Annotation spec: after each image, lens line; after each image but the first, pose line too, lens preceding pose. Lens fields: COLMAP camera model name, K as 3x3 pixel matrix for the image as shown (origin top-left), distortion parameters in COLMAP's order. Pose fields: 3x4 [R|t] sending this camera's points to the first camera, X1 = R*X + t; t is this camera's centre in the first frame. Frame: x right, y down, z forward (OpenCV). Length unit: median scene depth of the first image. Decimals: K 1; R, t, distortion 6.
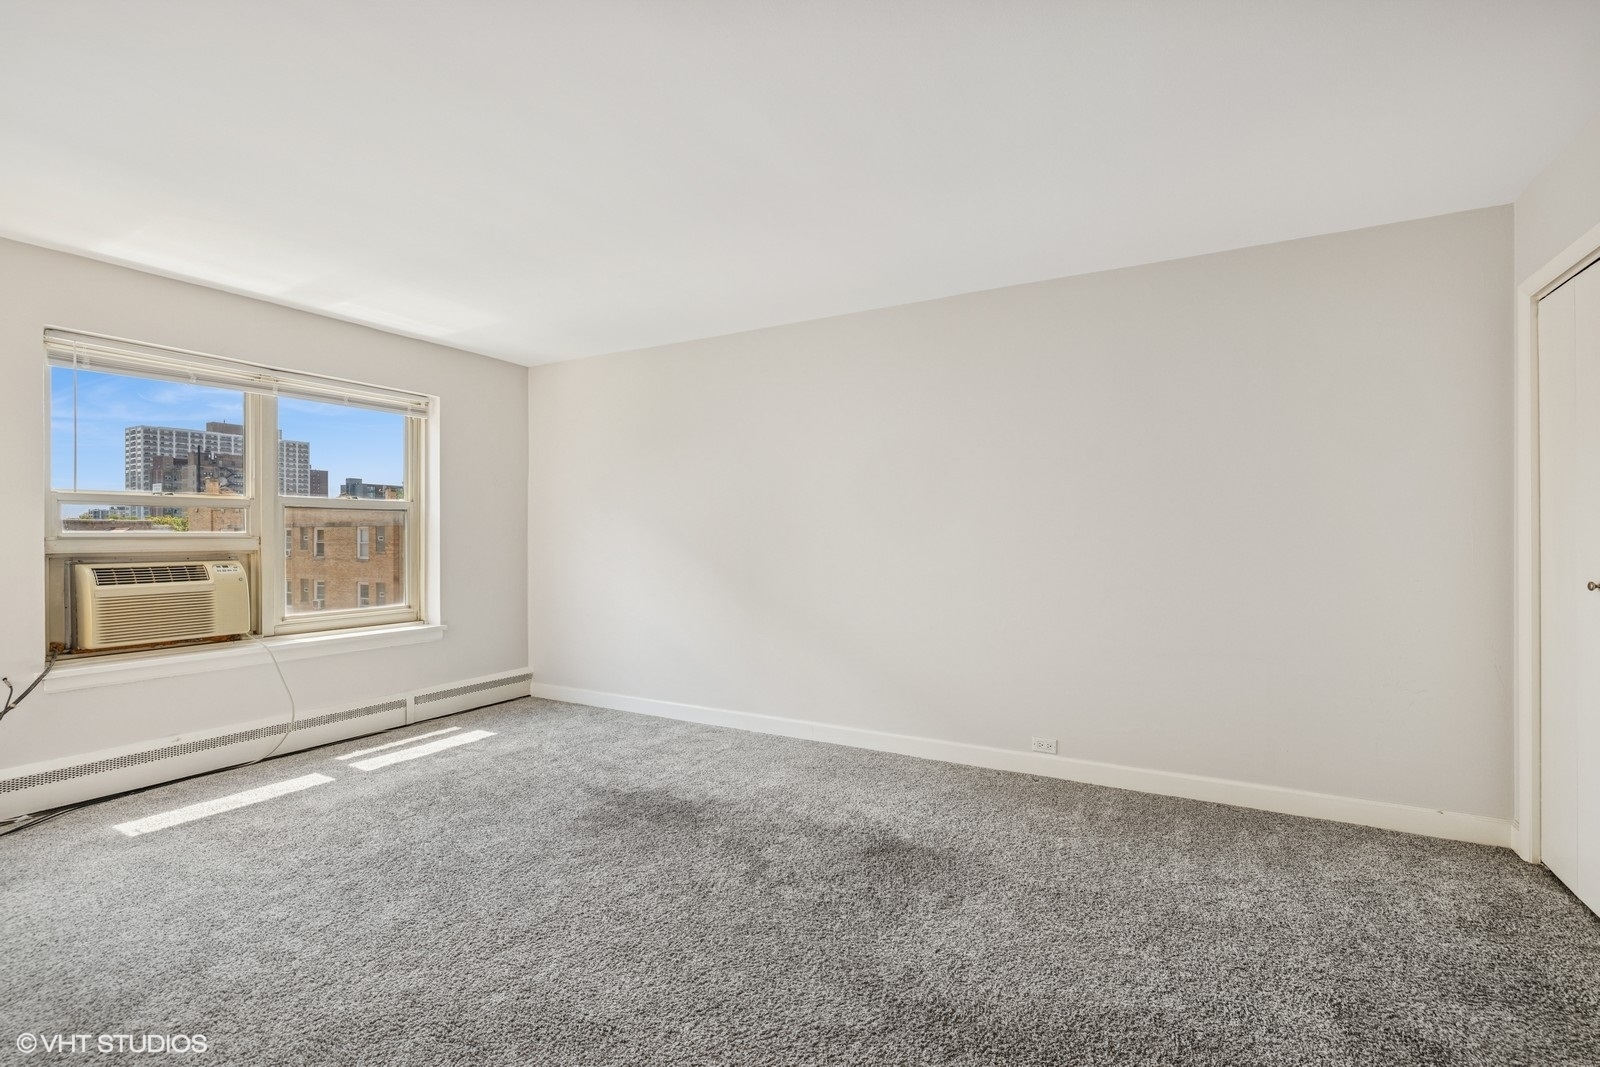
lens RADIAL K [[712.3, 0, 809.6], [0, 712.3, 534.9], [0, 0, 1]] dist [-0.004075, 0.000498]
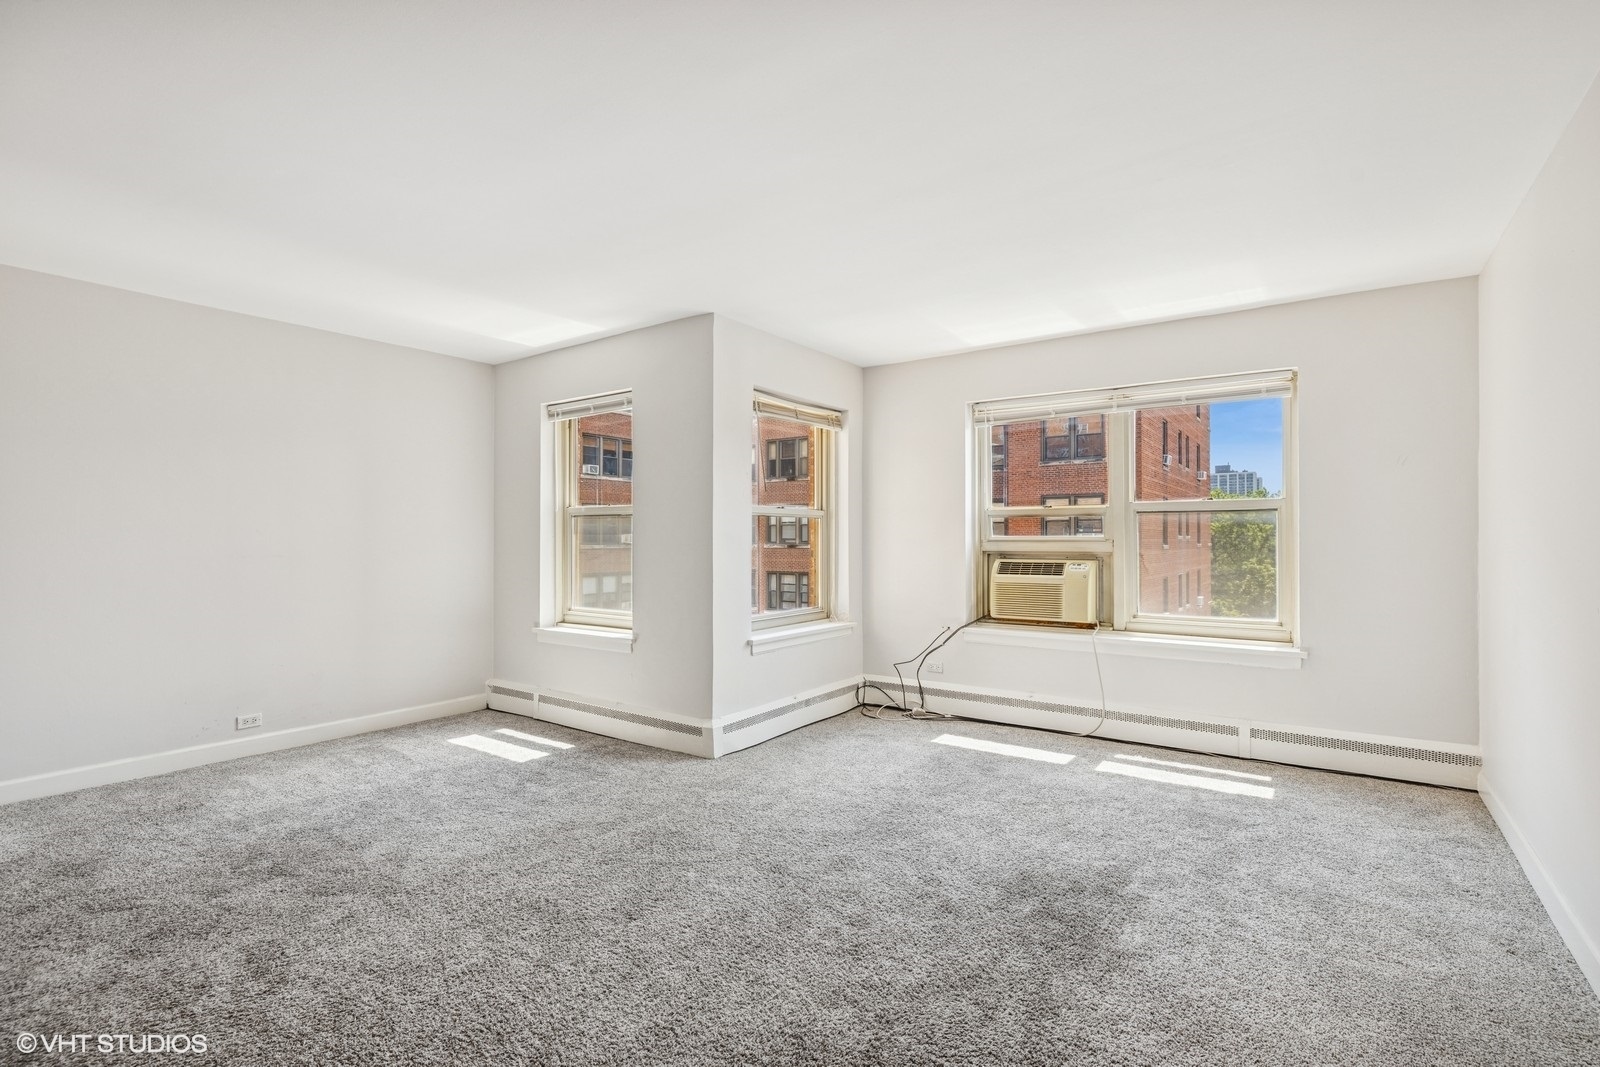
lens RADIAL K [[772.5, 0, 805.8], [0, 772.5, 536.7], [0, 0, 1]] dist [-0.005411, 0.002286]
pose [[-0.114009, -0.000665, -0.993480, 0.526469], [0.000565, 1.000000, -0.000734, -0.002397], [0.993480, -0.000645, -0.114008, 0.711676]]
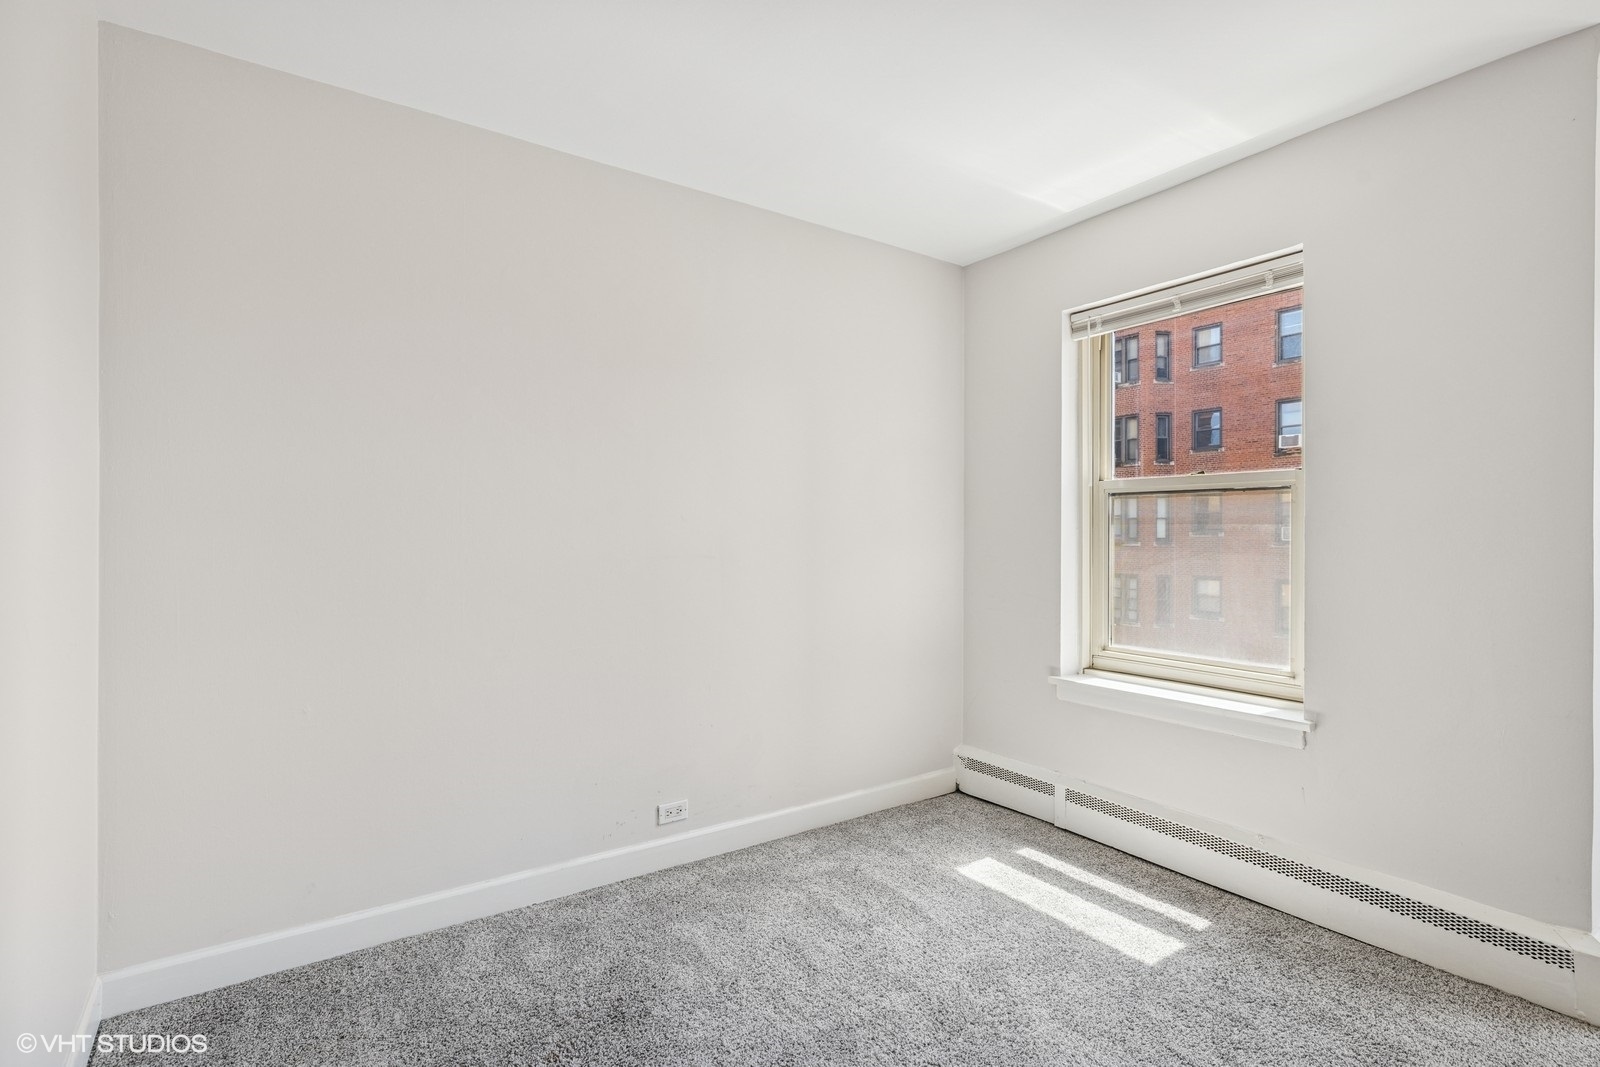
lens RADIAL K [[772.5, 0, 784.8], [0, 772.5, 537.5], [0, 0, 1]] dist [-0.005411, 0.002286]
pose [[-0.446684, 0.003921, -0.894683, 0.092945], [-0.000955, 0.999988, 0.004860, 0.002804], [0.894691, 0.003025, -0.446675, 0.179777]]
